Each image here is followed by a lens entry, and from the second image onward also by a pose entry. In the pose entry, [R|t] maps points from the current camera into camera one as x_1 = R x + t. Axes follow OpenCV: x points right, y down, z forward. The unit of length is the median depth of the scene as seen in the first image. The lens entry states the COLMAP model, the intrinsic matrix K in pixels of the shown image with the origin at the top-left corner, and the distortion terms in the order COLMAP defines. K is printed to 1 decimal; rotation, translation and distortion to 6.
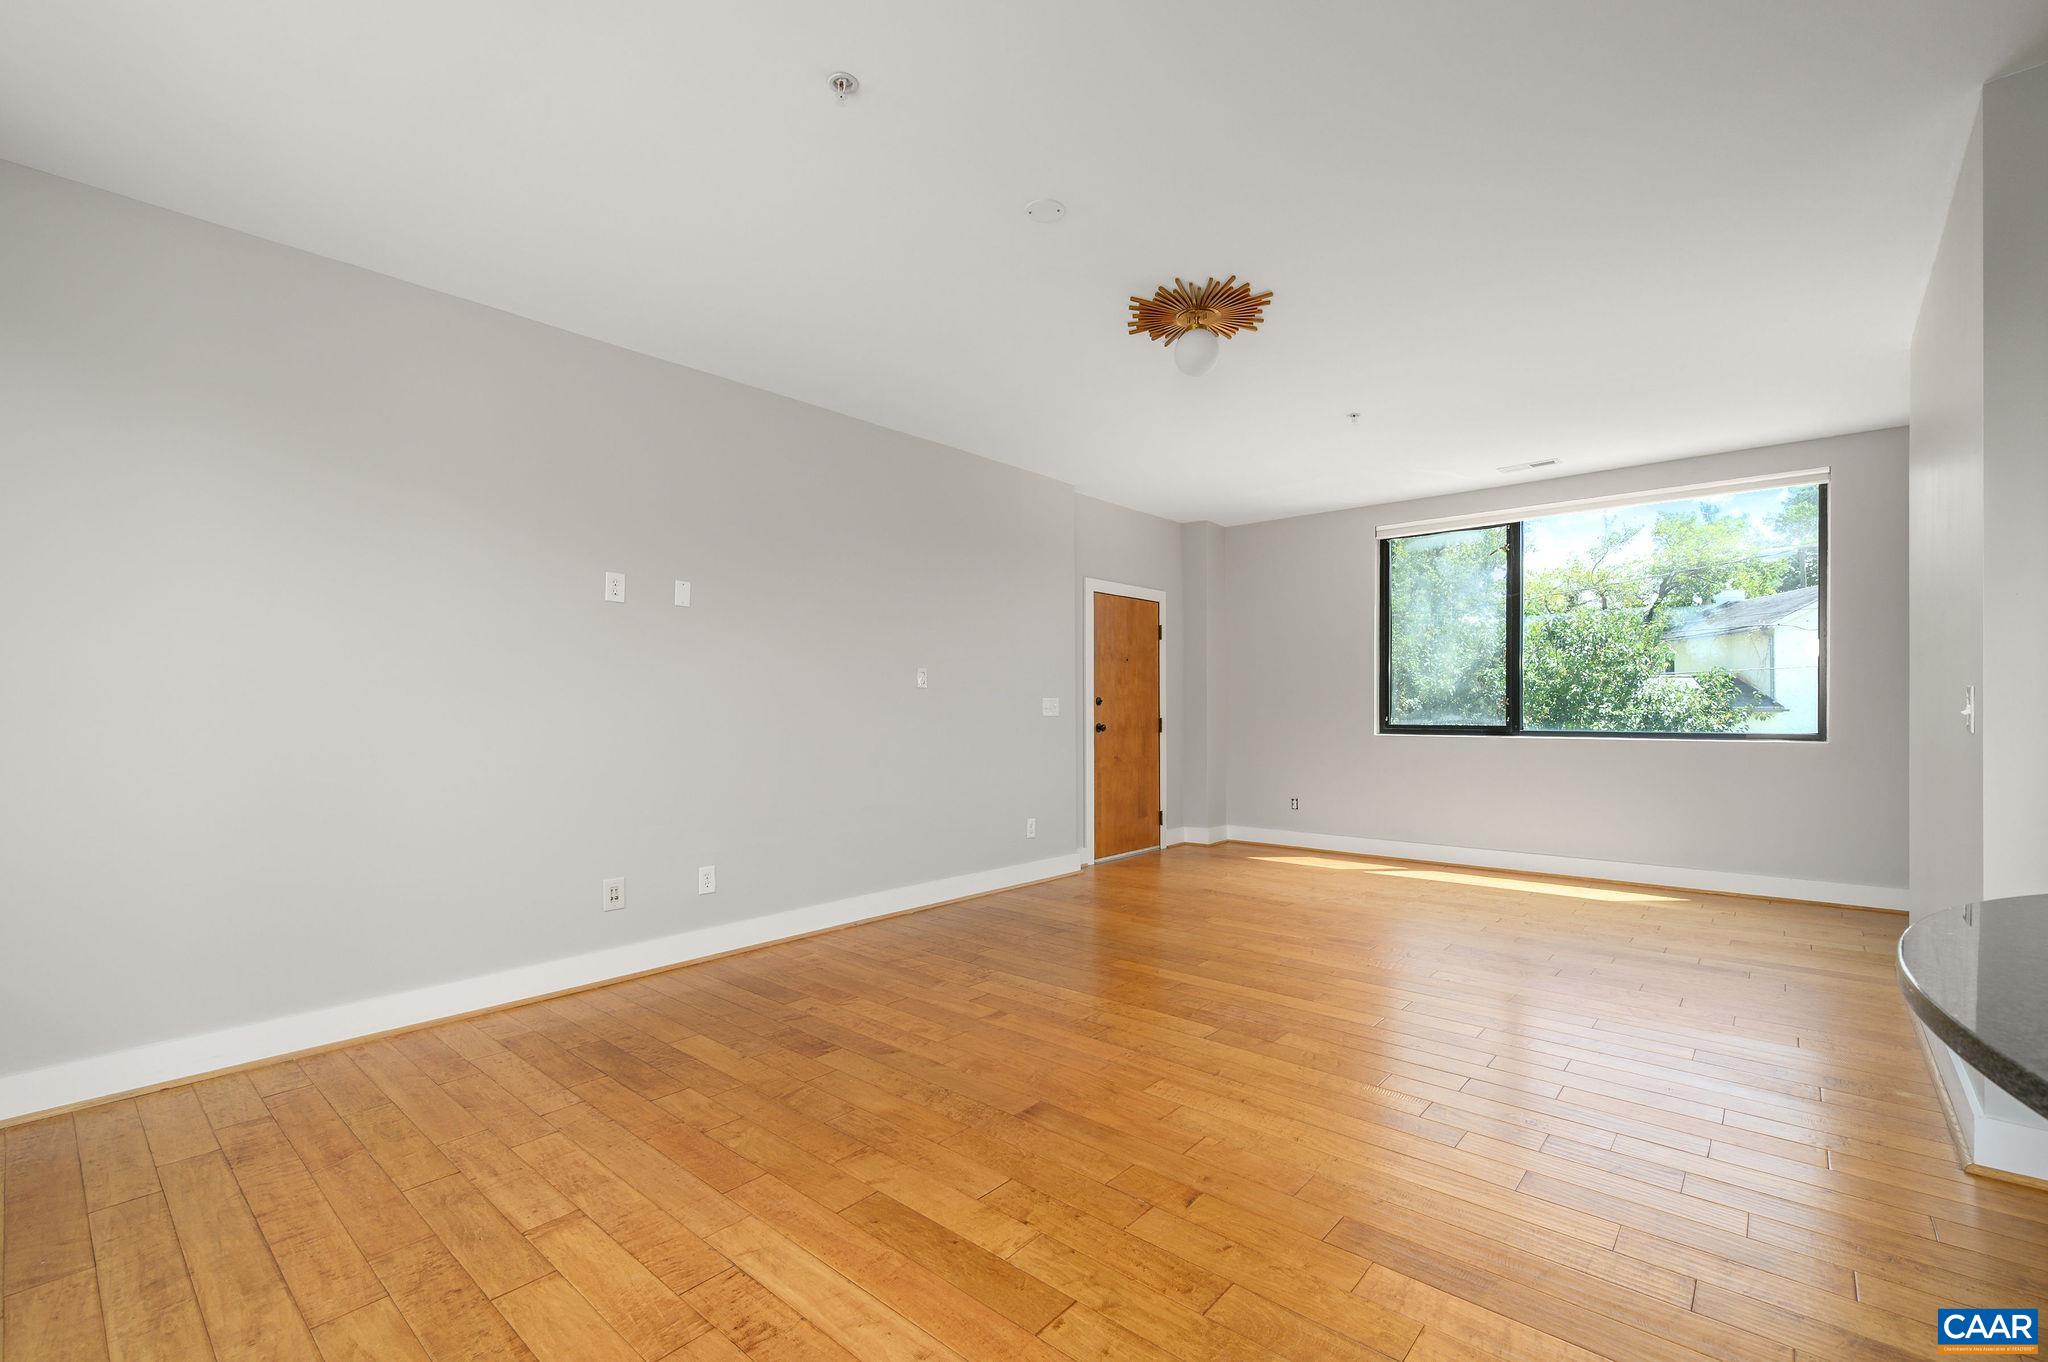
lens RADIAL K [[869.0, 0, 1041.8], [0, 869.0, 702.8], [0, 0, 1]] dist [0.001444, -0.000297]
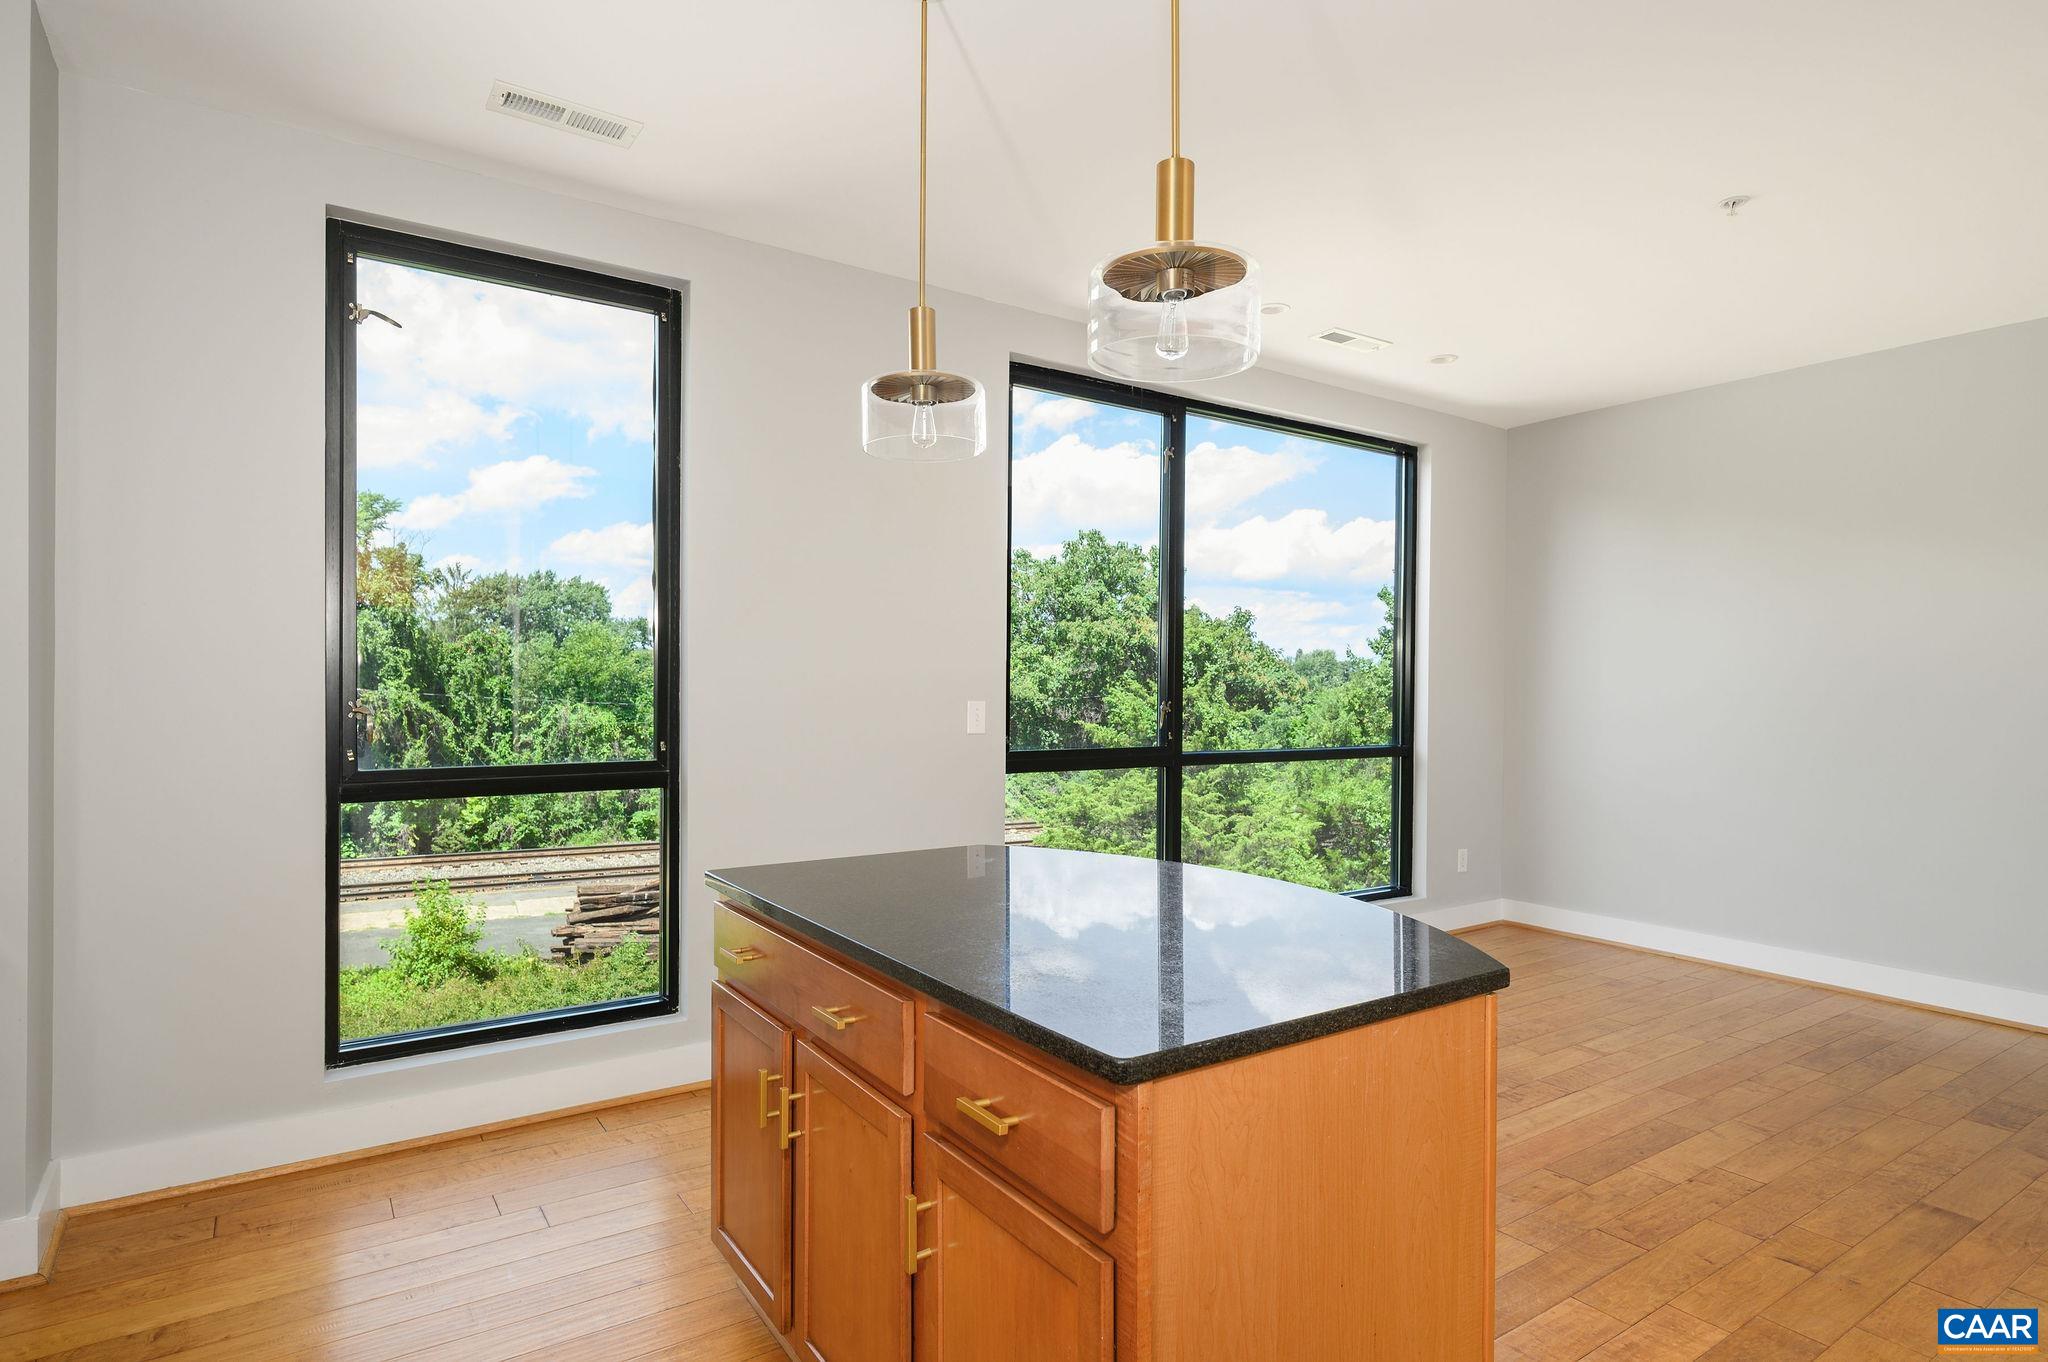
lens RADIAL K [[1096.9, 0, 1034.1], [0, 1096.9, 696.7], [0, 0, 1]] dist [0.003219, 0.000010]
pose [[-0.255108, 0.009666, -0.966864, 0.985203], [-0.002915, 0.999938, 0.010766, -0.036143], [0.966908, 0.005565, -0.255064, 0.321538]]
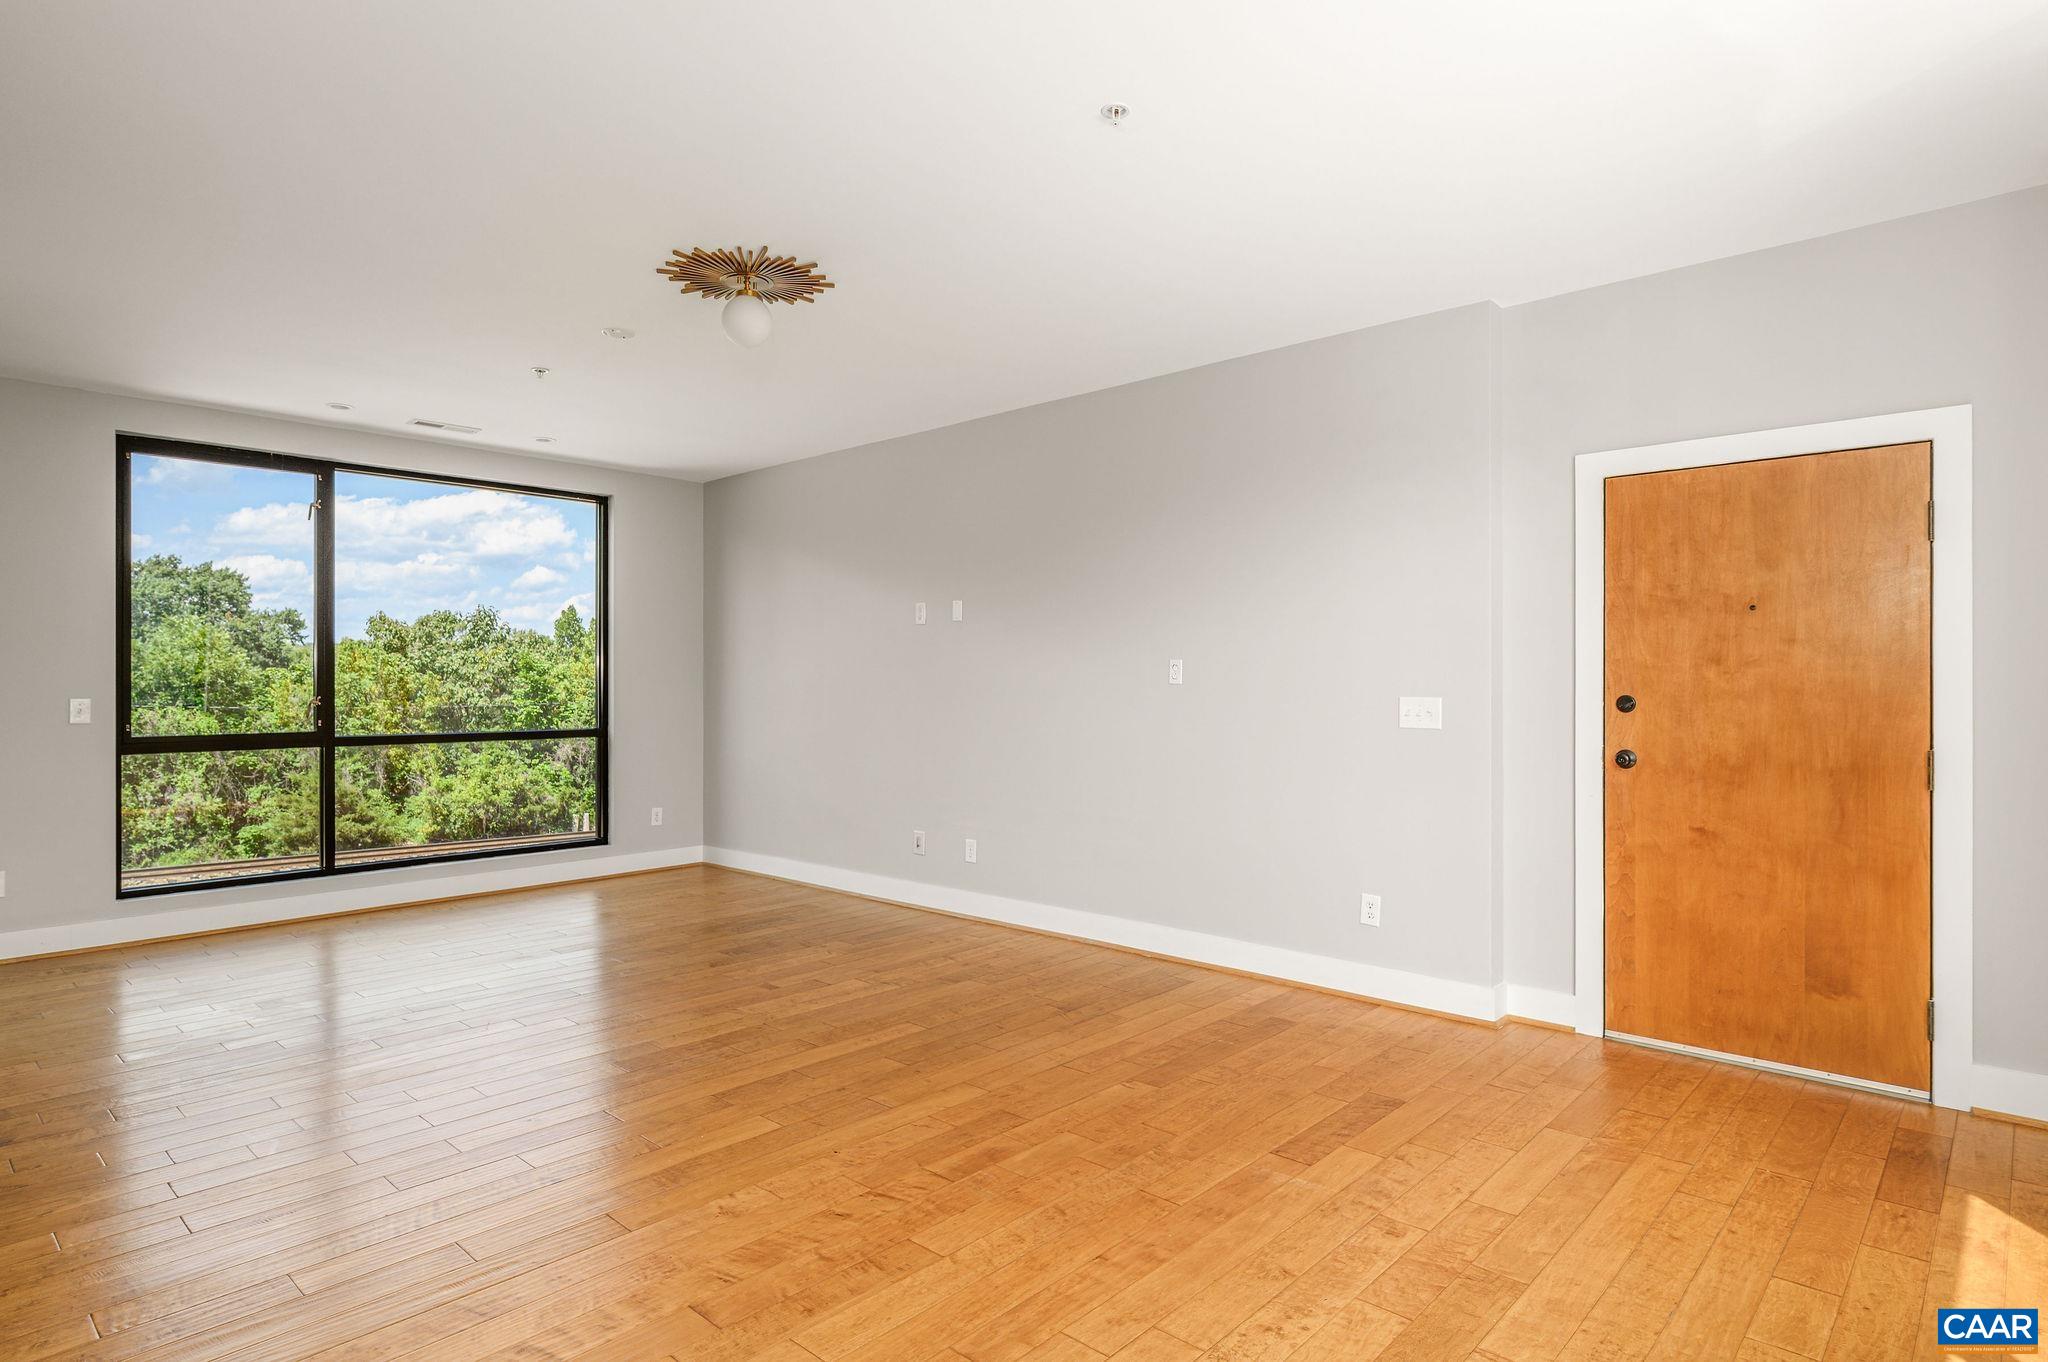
lens RADIAL K [[1111.0, 0, 1035.6], [0, 1111.0, 685.1], [0, 0, 1]] dist [0.003994, -0.001163]
pose [[-0.027977, 0.003262, -0.999603, 1.289518], [0.003959, 0.999987, 0.003152, -0.029068], [0.999601, -0.003869, -0.027989, 1.307955]]
